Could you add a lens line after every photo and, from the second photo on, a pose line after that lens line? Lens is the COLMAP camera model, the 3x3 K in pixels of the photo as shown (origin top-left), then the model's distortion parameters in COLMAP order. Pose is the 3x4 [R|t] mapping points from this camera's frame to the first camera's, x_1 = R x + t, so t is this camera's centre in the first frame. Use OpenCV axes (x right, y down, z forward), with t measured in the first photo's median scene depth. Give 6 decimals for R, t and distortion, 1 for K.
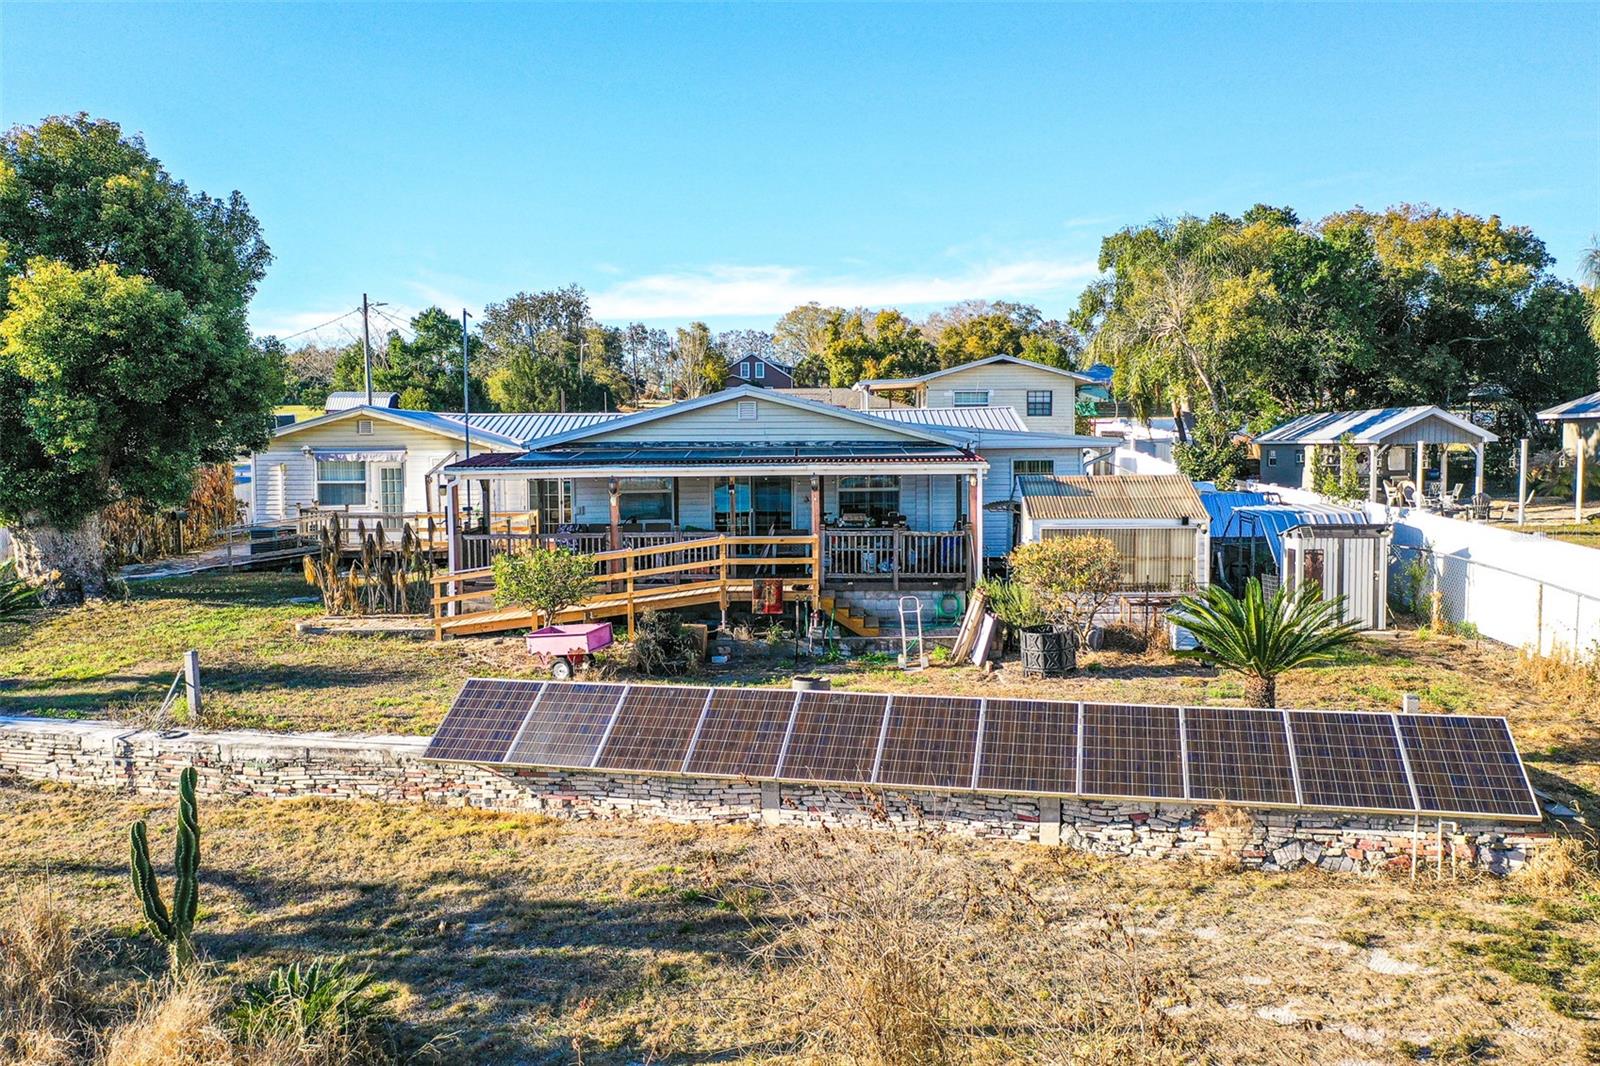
lens RADIAL K [[1260.9, 0, 798.5], [0, 1260.9, 520.6], [0, 0, 1]] dist [0.008331, -0.005003]
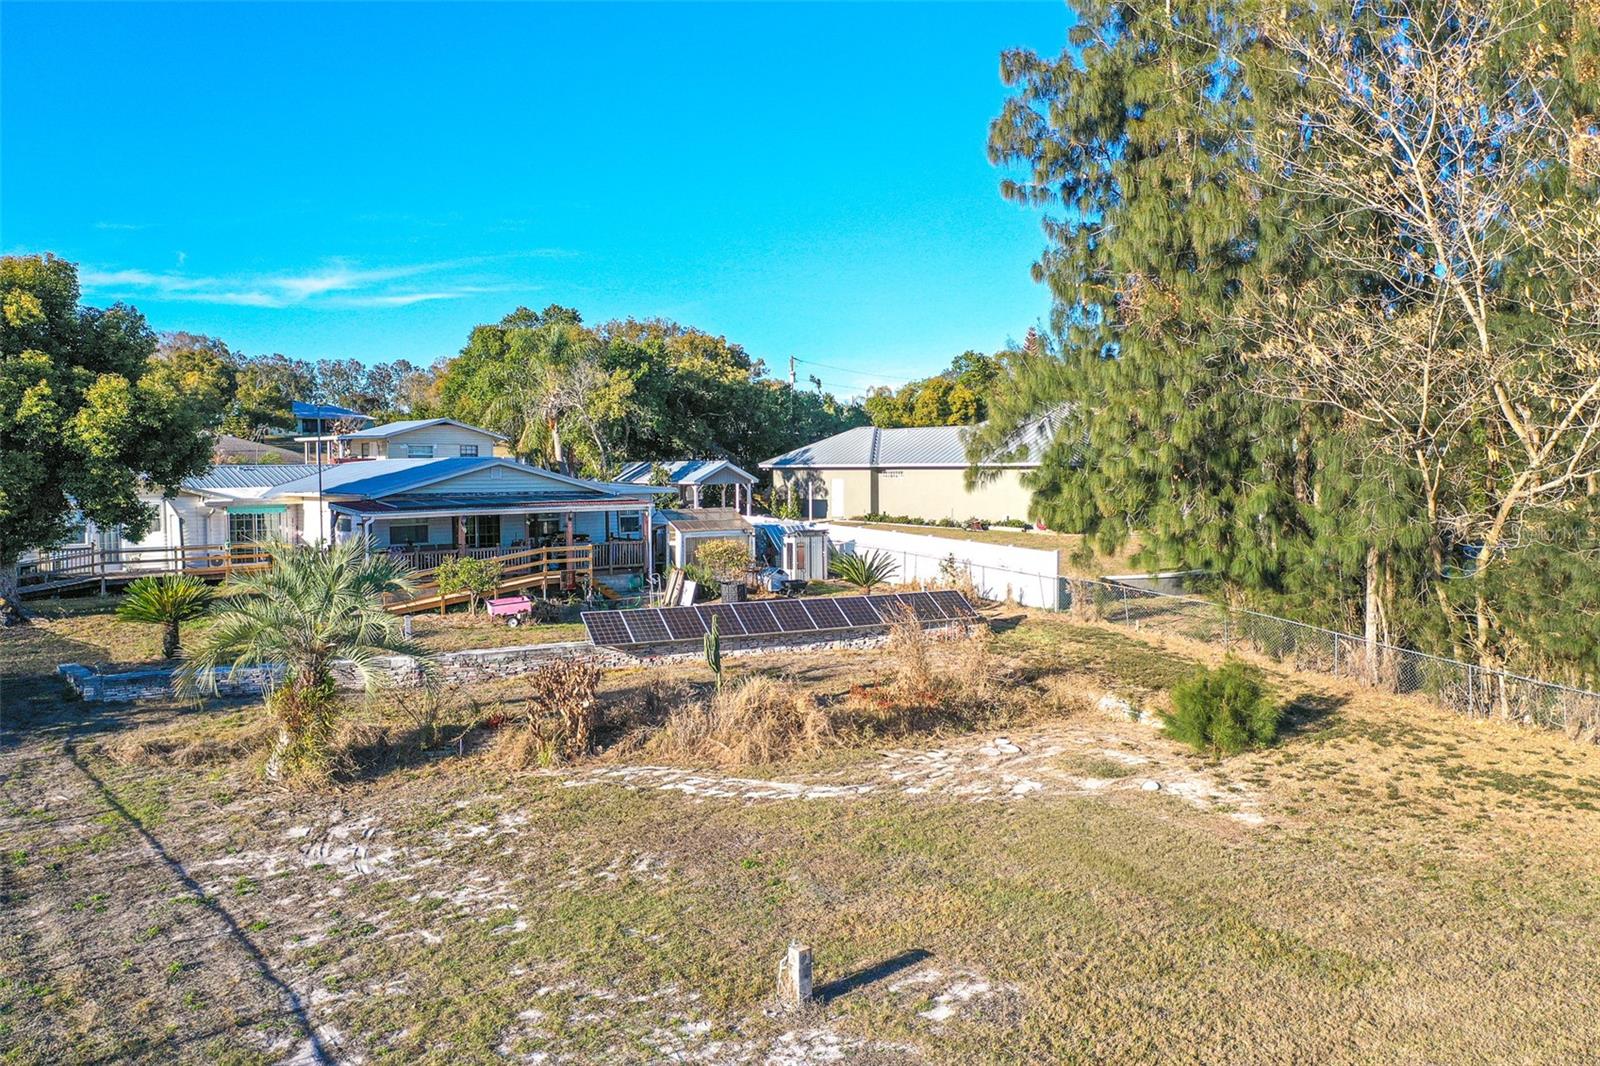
lens RADIAL K [[1260.9, 0, 798.6], [0, 1260.9, 528.2], [0, 0, 1]] dist [0.008331, -0.005003]
pose [[0.764194, -0.029413, 0.644316, -0.607232], [0.038428, 0.999261, 0.000039, -0.000745], [-0.643841, 0.024730, 0.764760, -0.383793]]
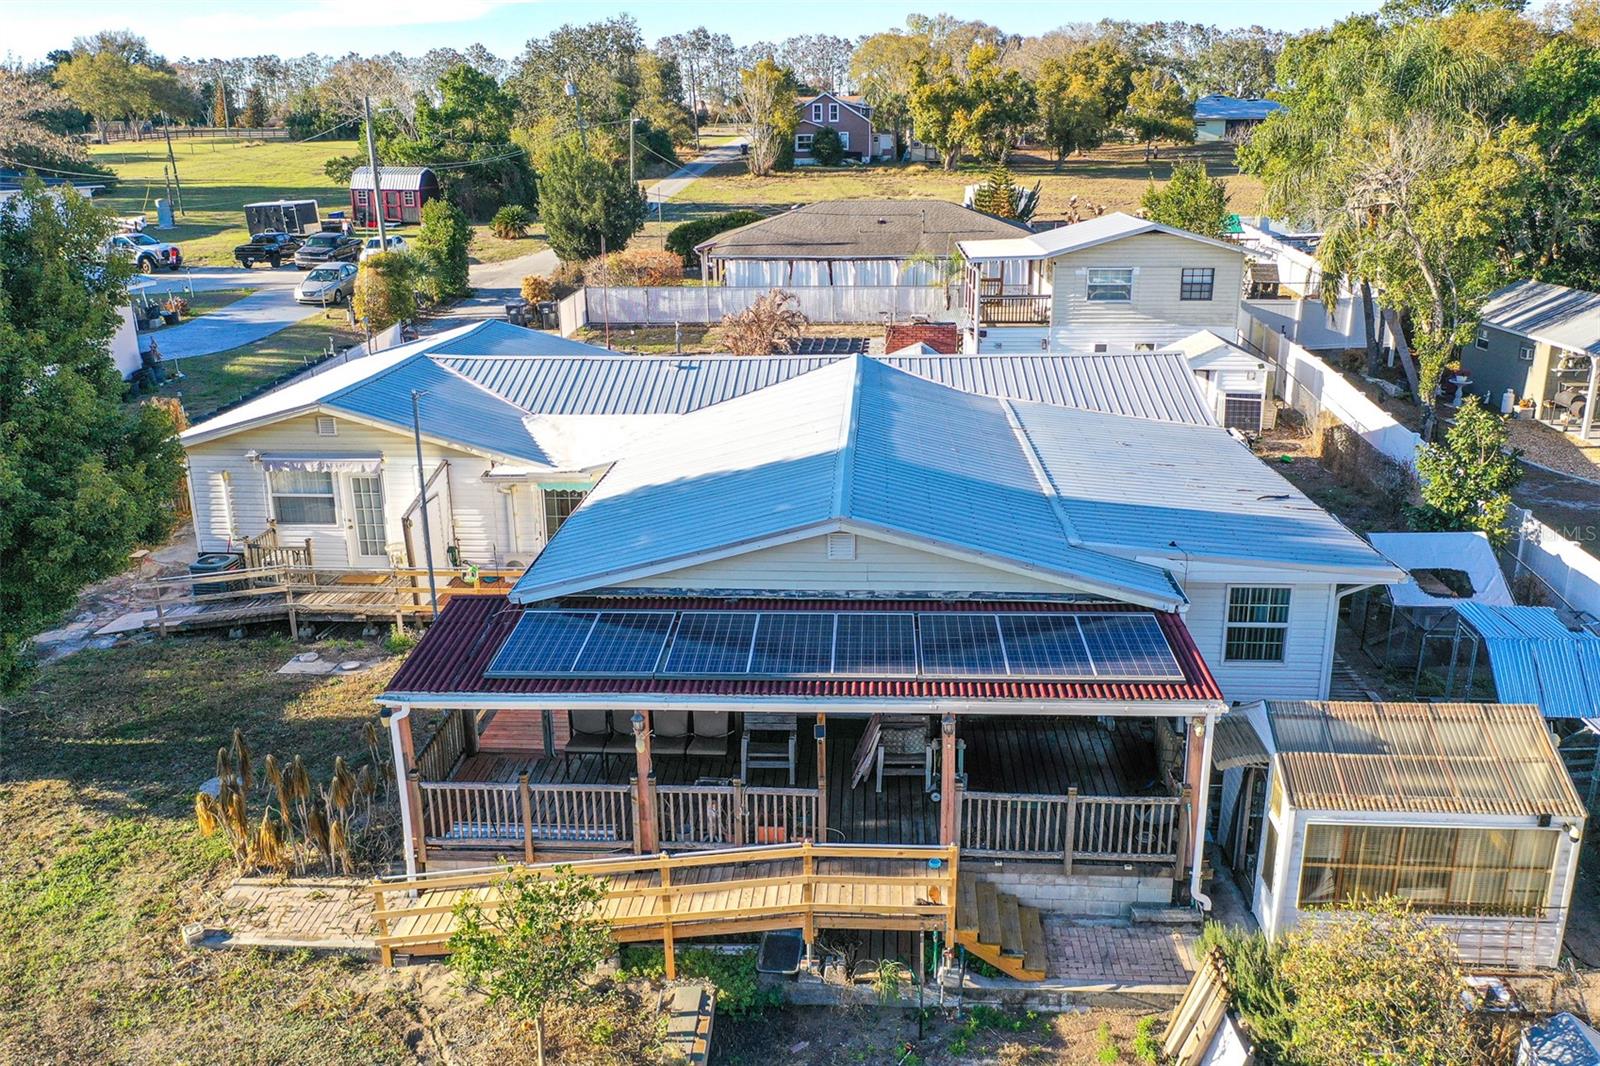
lens RADIAL K [[1260.9, 0, 800.9], [0, 1260.9, 527.3], [0, 0, 1]] dist [0.008331, -0.005003]
pose [[0.998620, 0.011829, -0.051168, -0.021396], [0.000553, 0.971882, 0.235468, -0.192773], [0.052515, -0.235171, 0.970534, 0.270541]]
